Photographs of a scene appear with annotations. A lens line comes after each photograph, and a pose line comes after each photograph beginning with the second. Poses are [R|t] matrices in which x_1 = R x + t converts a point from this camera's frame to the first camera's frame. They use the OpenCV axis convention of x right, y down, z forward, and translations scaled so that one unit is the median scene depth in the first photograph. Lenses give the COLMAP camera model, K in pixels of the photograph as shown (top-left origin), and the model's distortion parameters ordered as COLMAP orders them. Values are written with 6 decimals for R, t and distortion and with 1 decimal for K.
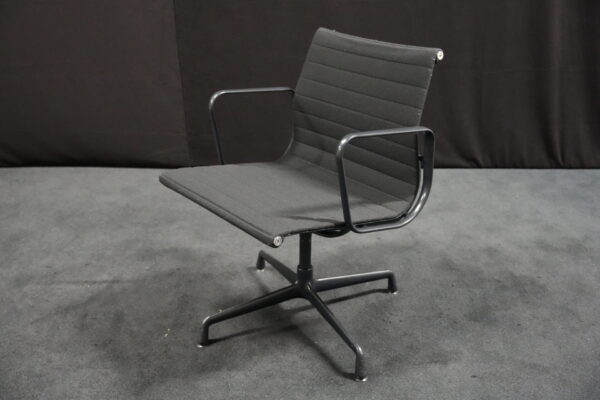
lens RADIAL K [[644.4, 0, 302.0], [0, 644.4, 199.3], [0, 0, 1]] dist [0.004980, 0.000000]
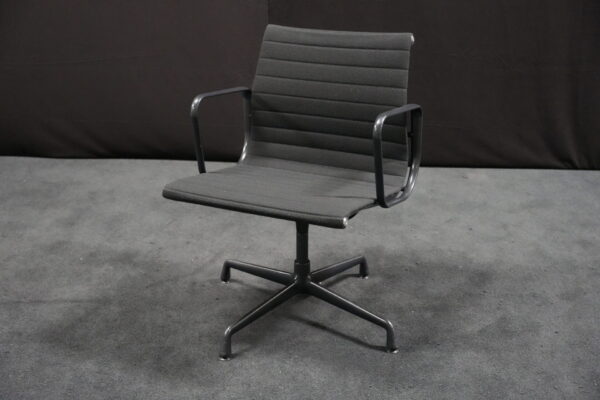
lens RADIAL K [[770.0, 0, 298.5], [0, 770.0, 197.1], [0, 0, 1]] dist [0.003028, 0.000000]
pose [[0.996378, 0.024506, -0.081427, -0.052814], [-0.028657, 0.998328, -0.050202, 0.081273], [0.080061, 0.052354, 0.995414, -0.224178]]
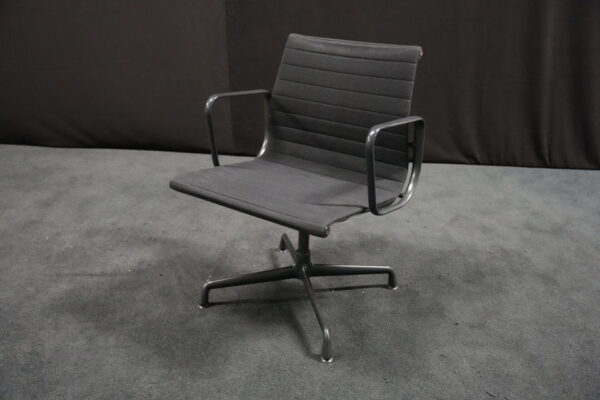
lens RADIAL K [[542.7, 0, 303.5], [0, 542.7, 200.8], [0, 0, 1]] dist [0.003607, -0.012018]
pose [[0.998230, 0.043758, -0.040276, 0.000843], [-0.044014, 0.999016, -0.005497, 0.048486], [0.039996, 0.007260, 0.999173, -0.003269]]
